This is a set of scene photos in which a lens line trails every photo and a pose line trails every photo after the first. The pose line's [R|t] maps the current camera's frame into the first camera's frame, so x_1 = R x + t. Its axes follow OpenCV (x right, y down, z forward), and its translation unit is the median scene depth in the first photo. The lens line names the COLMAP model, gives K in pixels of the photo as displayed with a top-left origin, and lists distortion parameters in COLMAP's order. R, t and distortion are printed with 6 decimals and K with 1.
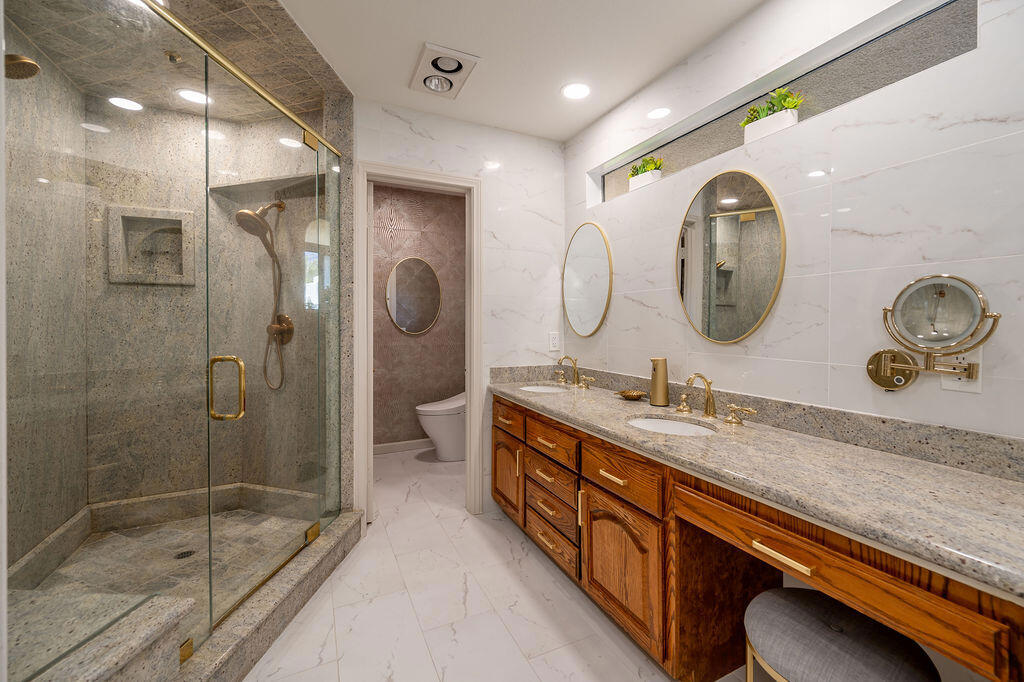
lens RADIAL K [[422.1, 0, 516.0], [0, 422.1, 325.2], [0, 0, 1]] dist [-0.001245, -0.000207]
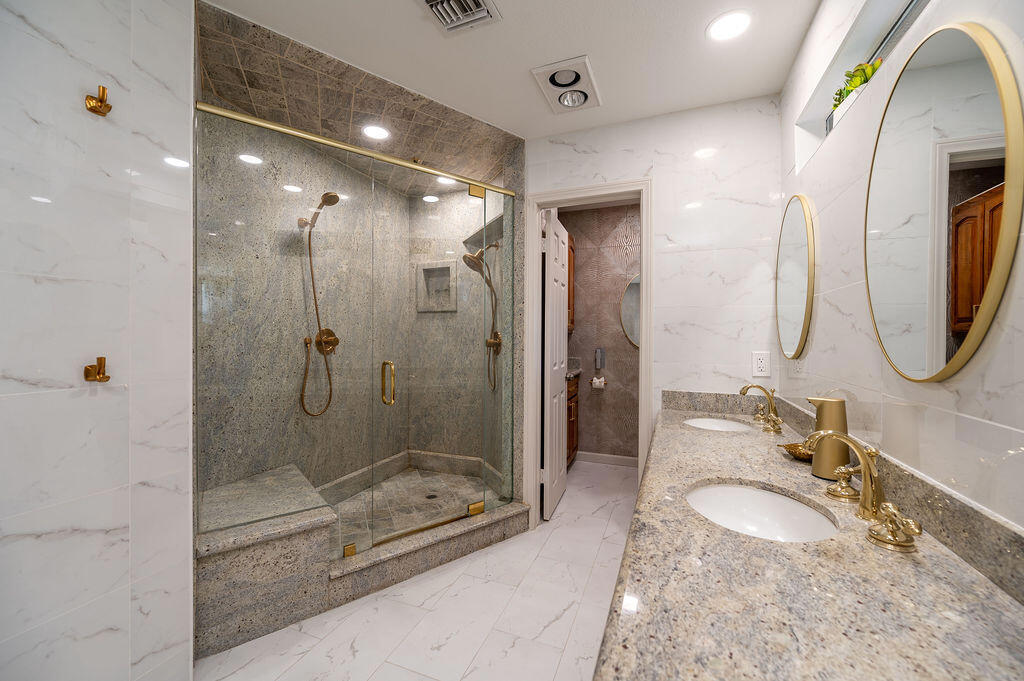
lens RADIAL K [[401.8, 0, 511.9], [0, 401.8, 336.0], [0, 0, 1]] dist [-0.000416, -0.000047]
pose [[0.676809, 0.000858, -0.736158, 0.369343], [-0.008463, 0.999942, -0.006615, -0.003485], [0.736110, 0.010707, 0.676777, 0.226610]]
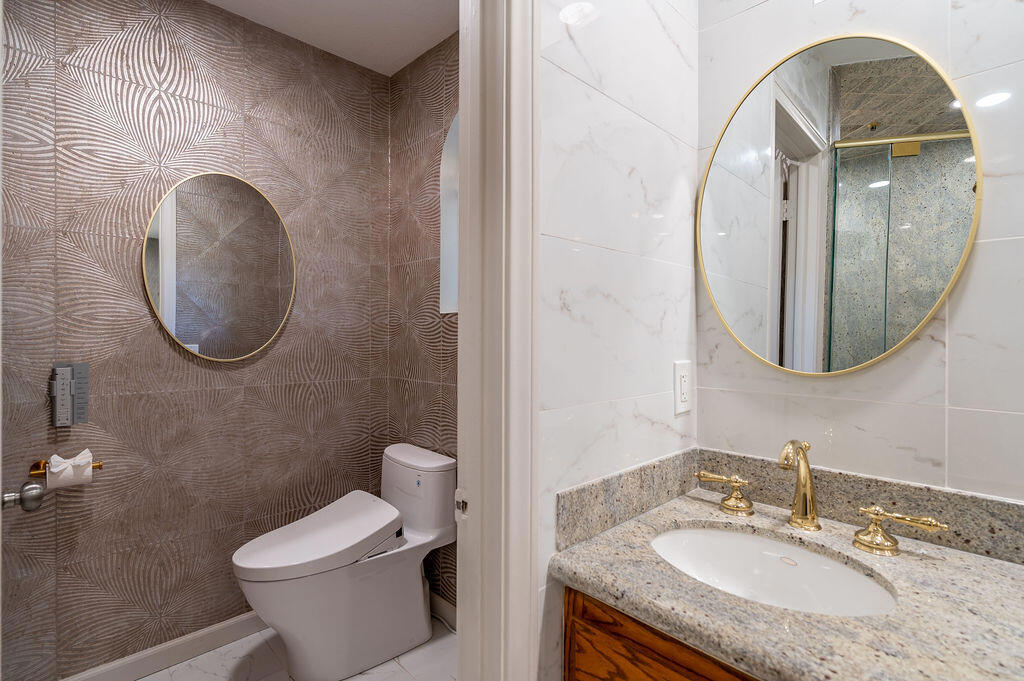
lens RADIAL K [[482.3, 0, 512.3], [0, 482.3, 339.7], [0, 0, 1]] dist [-0.003450, -0.000286]
pose [[0.946992, 0.001990, 0.321250, -0.209210], [-0.002718, 0.999995, 0.001816, -0.002498], [-0.321245, -0.002593, 0.946993, 0.768919]]
